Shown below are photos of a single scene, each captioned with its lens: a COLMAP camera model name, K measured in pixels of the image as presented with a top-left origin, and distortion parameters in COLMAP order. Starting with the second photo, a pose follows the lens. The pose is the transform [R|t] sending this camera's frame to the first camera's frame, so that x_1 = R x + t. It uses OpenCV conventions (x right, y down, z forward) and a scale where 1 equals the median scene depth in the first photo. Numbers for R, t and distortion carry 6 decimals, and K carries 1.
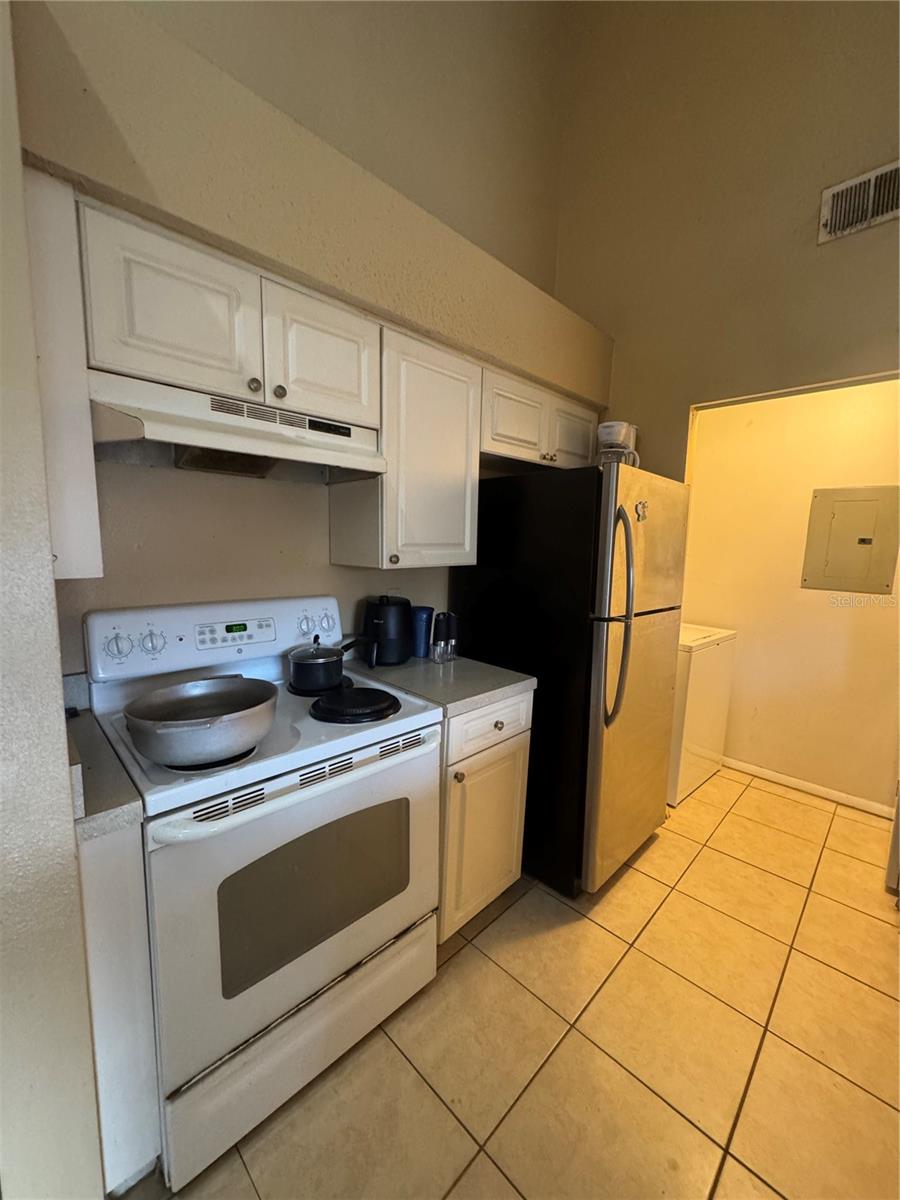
lens RADIAL K [[478.6, 0, 450.1], [0, 478.6, 598.6], [0, 0, 1]] dist [-0.001494, 0.000455]
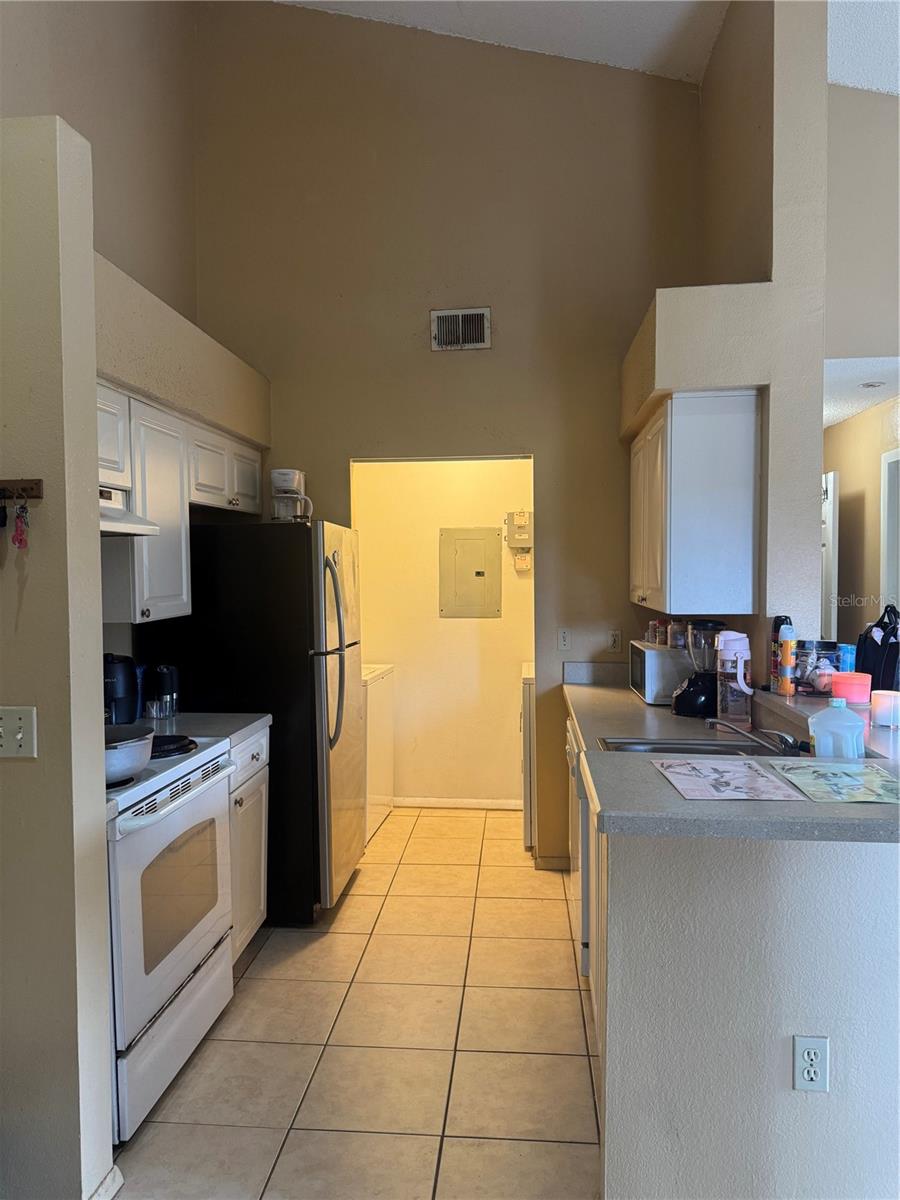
lens RADIAL K [[844.2, 0, 450.1], [0, 844.2, 602.7], [0, 0, 1]] dist [0.056484, -0.062144]
pose [[0.768511, -0.056997, 0.637293, -0.706875], [0.106640, 0.993503, -0.039742, 0.034182], [-0.630888, 0.098503, 0.769596, -0.744048]]
